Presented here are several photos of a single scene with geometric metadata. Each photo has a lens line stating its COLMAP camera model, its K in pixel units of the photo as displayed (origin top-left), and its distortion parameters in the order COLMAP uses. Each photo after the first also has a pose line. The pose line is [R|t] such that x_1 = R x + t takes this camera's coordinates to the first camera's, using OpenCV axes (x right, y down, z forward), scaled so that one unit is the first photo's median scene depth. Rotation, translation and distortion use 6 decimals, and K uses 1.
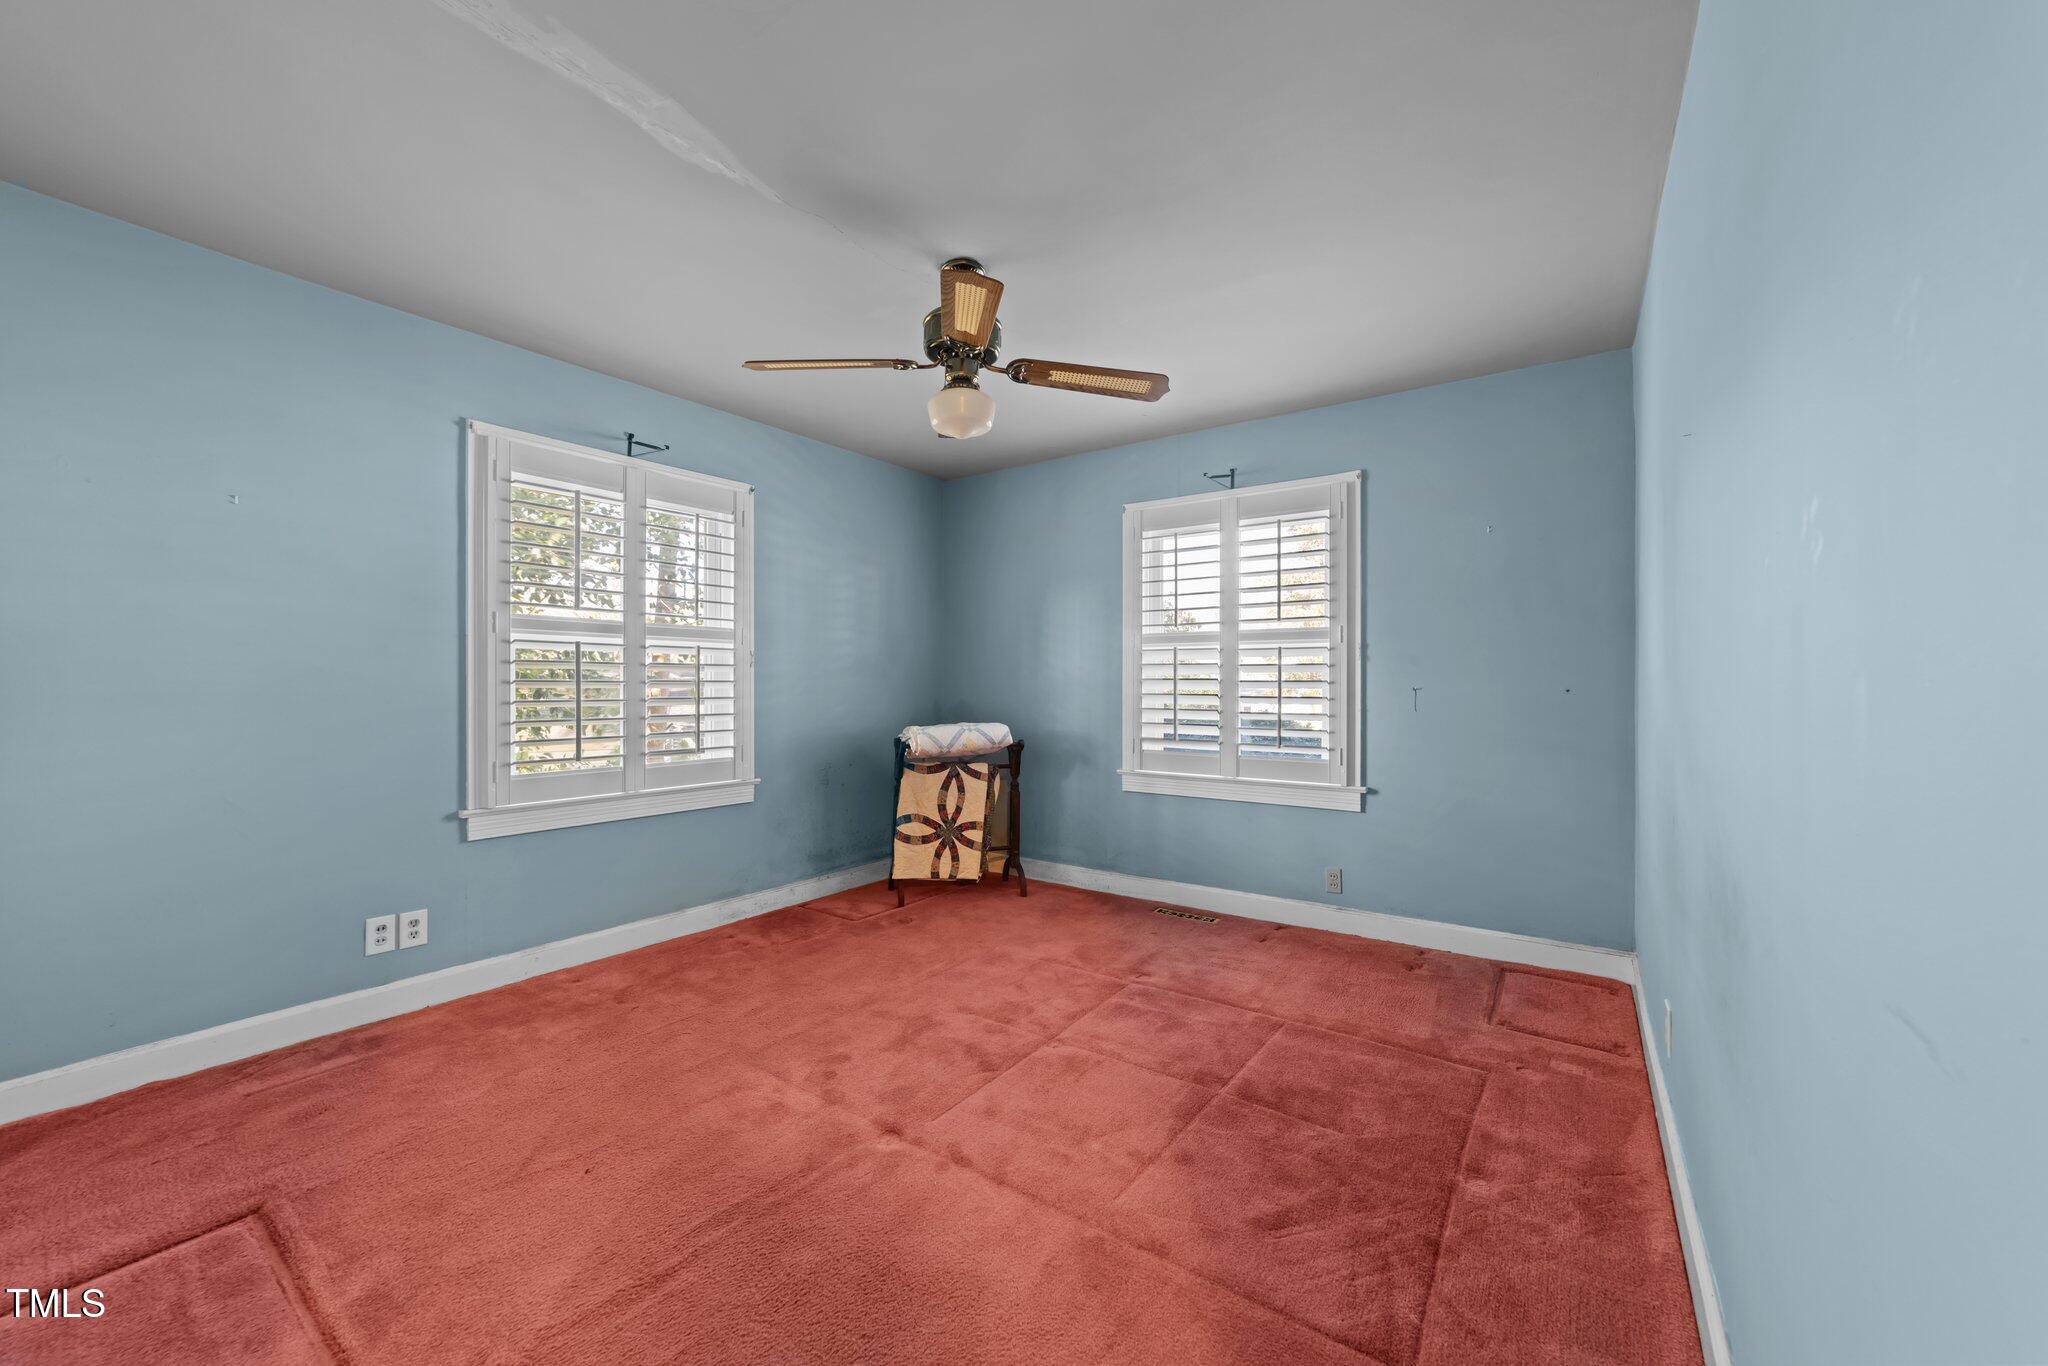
lens RADIAL K [[783.6, 0, 1013.1], [0, 783.6, 685.8], [0, 0, 1]] dist [0.008614, 0.000787]
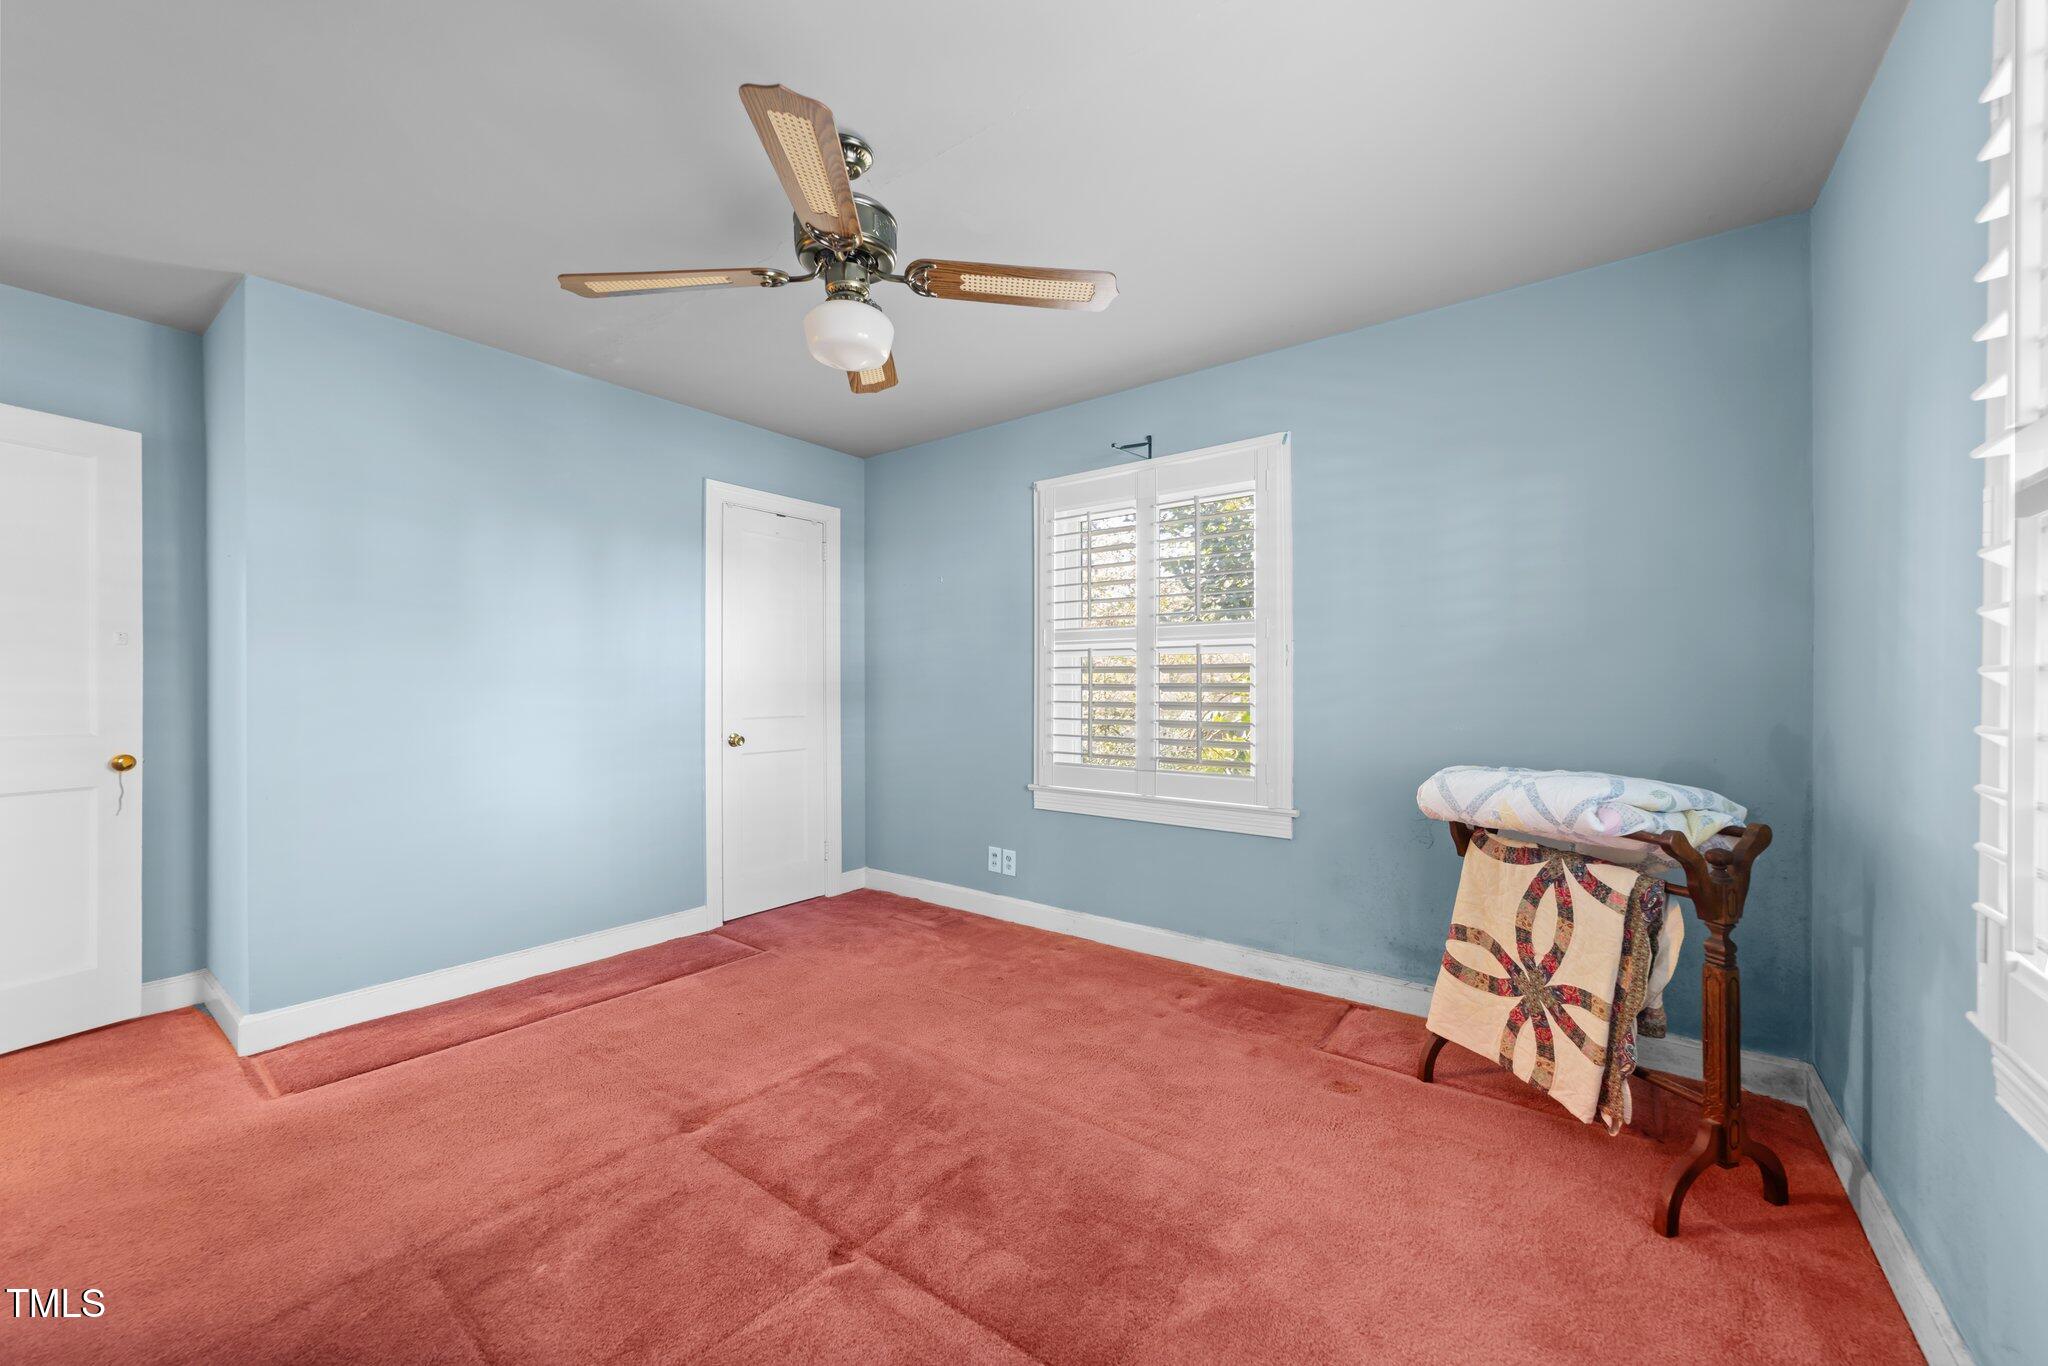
lens RADIAL K [[783.6, 0, 1015.8], [0, 783.6, 686.5], [0, 0, 1]] dist [0.008614, 0.000787]
pose [[-0.010529, 0.003137, -0.999940, 0.417630], [-0.001260, 0.999994, 0.003151, -0.004649], [0.999944, 0.001293, -0.010525, 0.688250]]
